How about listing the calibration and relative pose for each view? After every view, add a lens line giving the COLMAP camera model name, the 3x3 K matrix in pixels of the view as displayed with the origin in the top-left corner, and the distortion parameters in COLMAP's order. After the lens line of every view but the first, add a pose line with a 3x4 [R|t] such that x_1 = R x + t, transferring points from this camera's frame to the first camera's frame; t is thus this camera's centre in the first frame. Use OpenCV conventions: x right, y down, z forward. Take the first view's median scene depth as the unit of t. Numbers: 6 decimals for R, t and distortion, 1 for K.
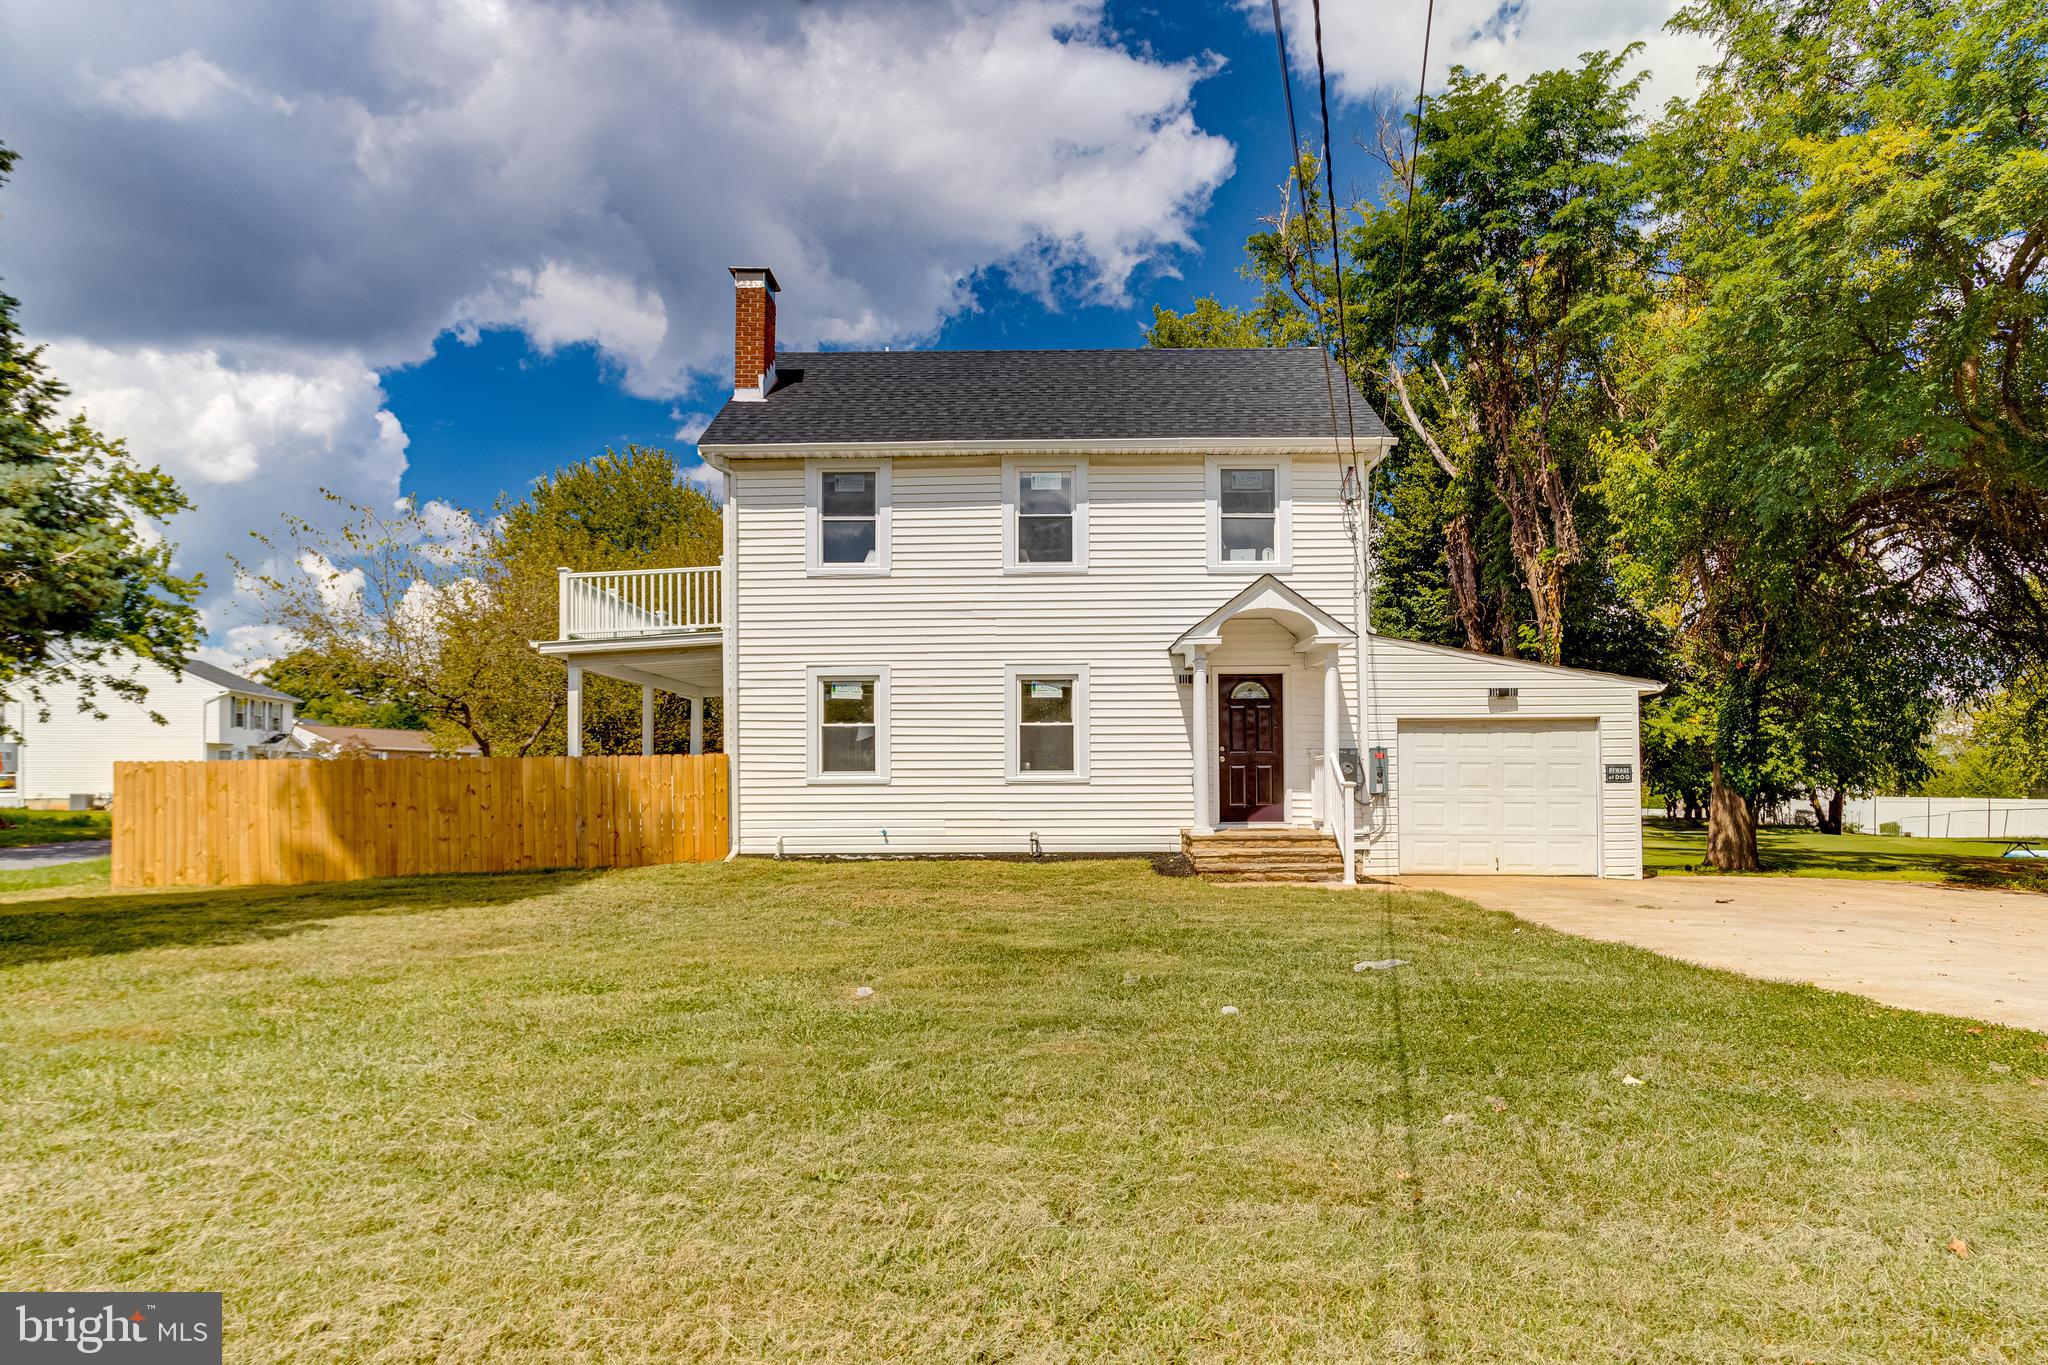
lens RADIAL K [[1377.4, 0, 1024.0], [0, 1377.4, 682.5], [0, 0, 1]] dist [-0.006830, -0.001236]
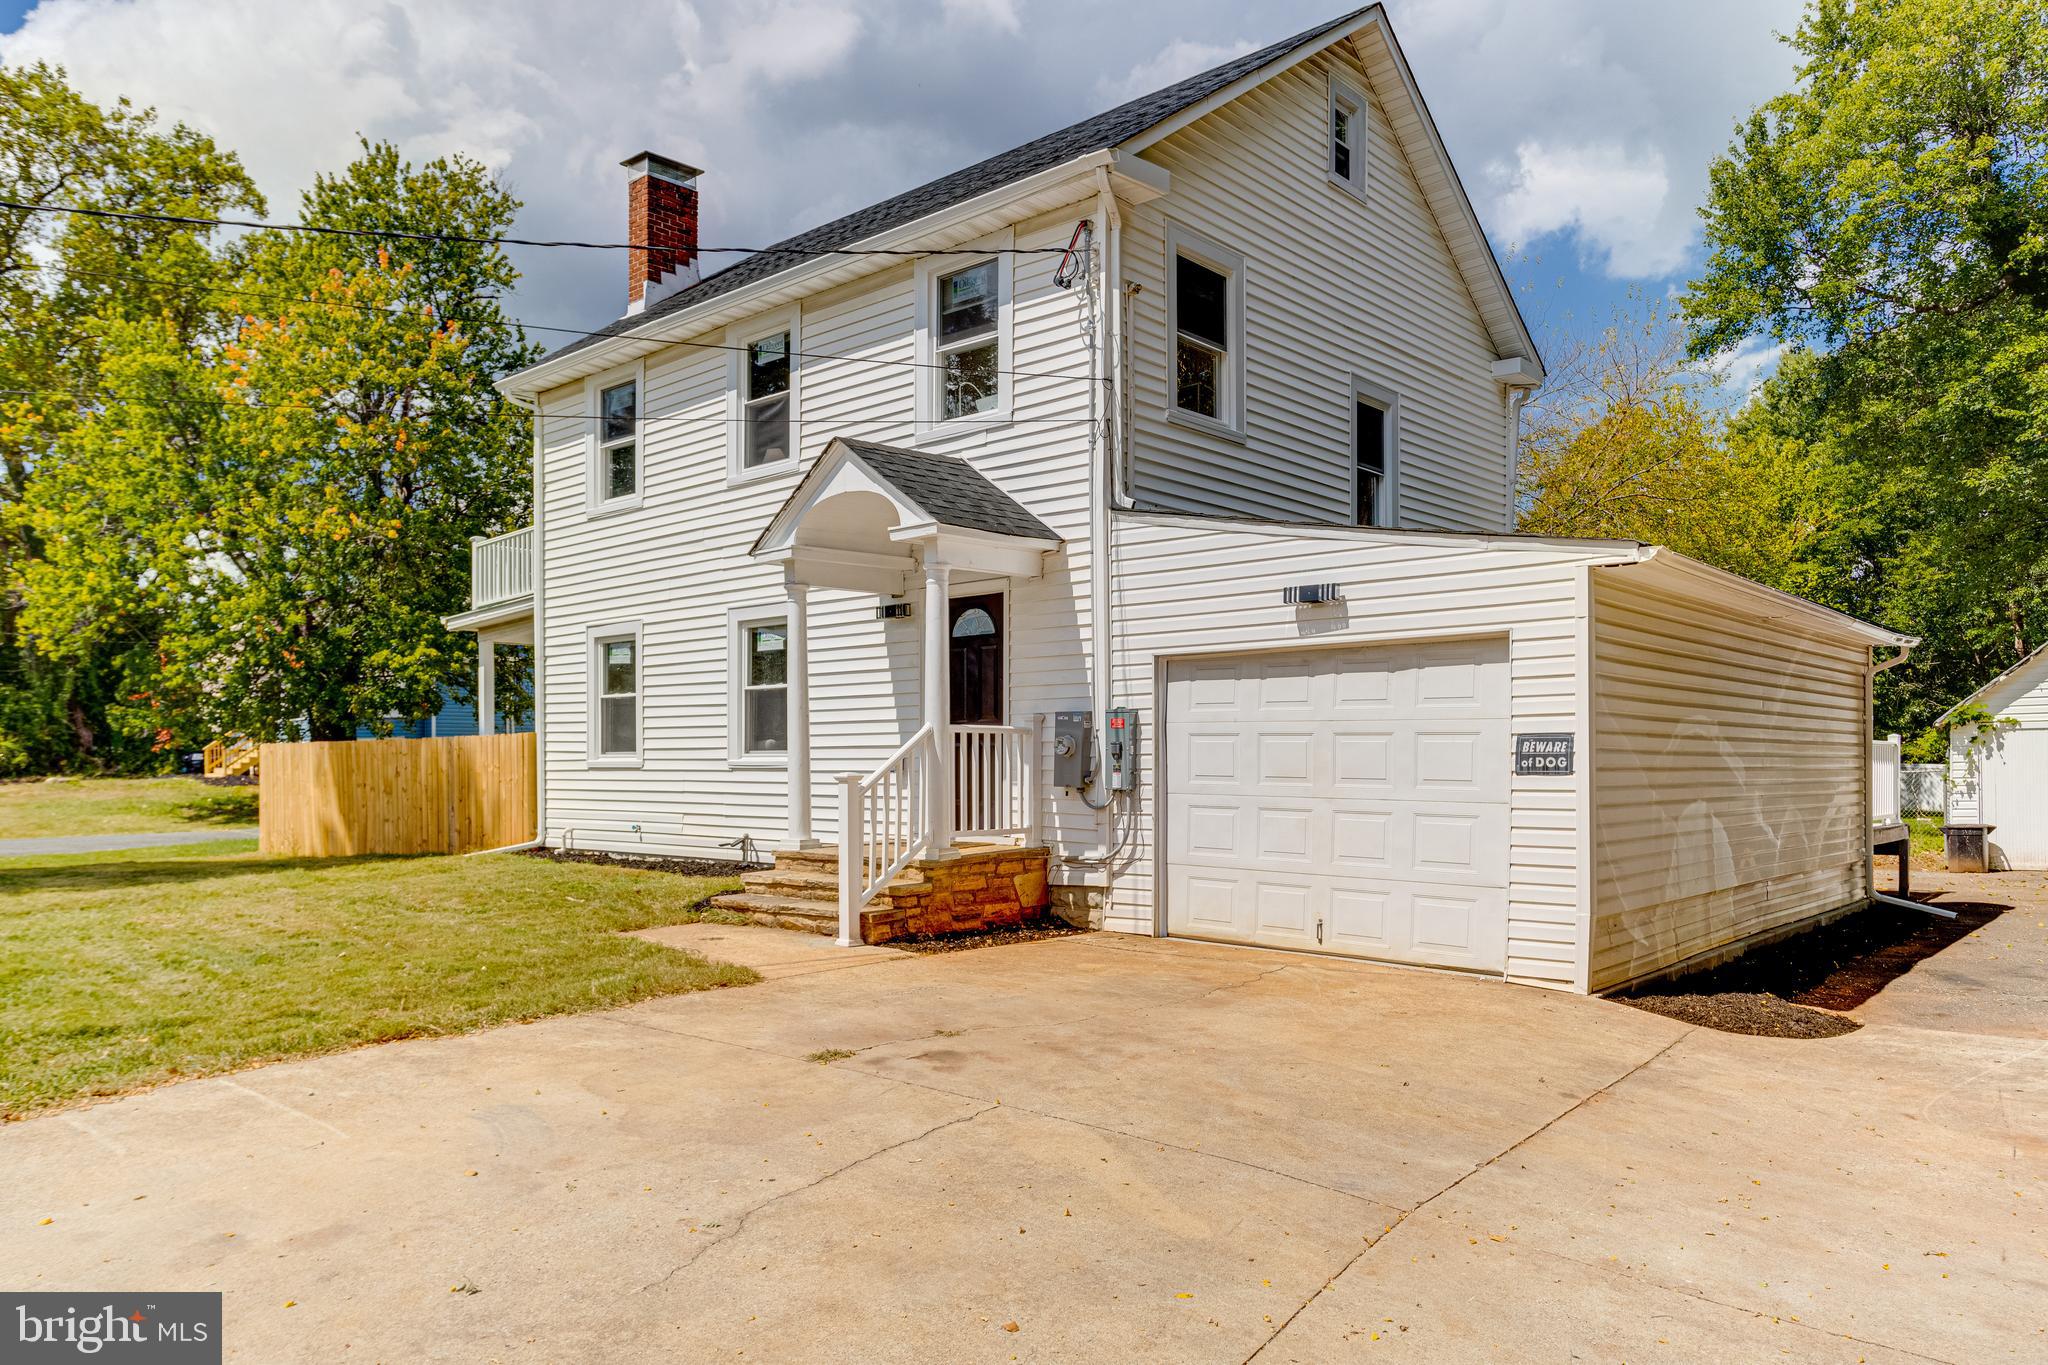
lens RADIAL K [[1377.4, 0, 1024.0], [0, 1377.4, 682.5], [0, 0, 1]] dist [-0.006830, -0.001236]
pose [[0.758850, -0.035916, -0.650274, 0.592136], [0.078874, 0.996197, 0.037022, 0.011983], [0.646471, -0.079384, 0.758797, 0.538857]]
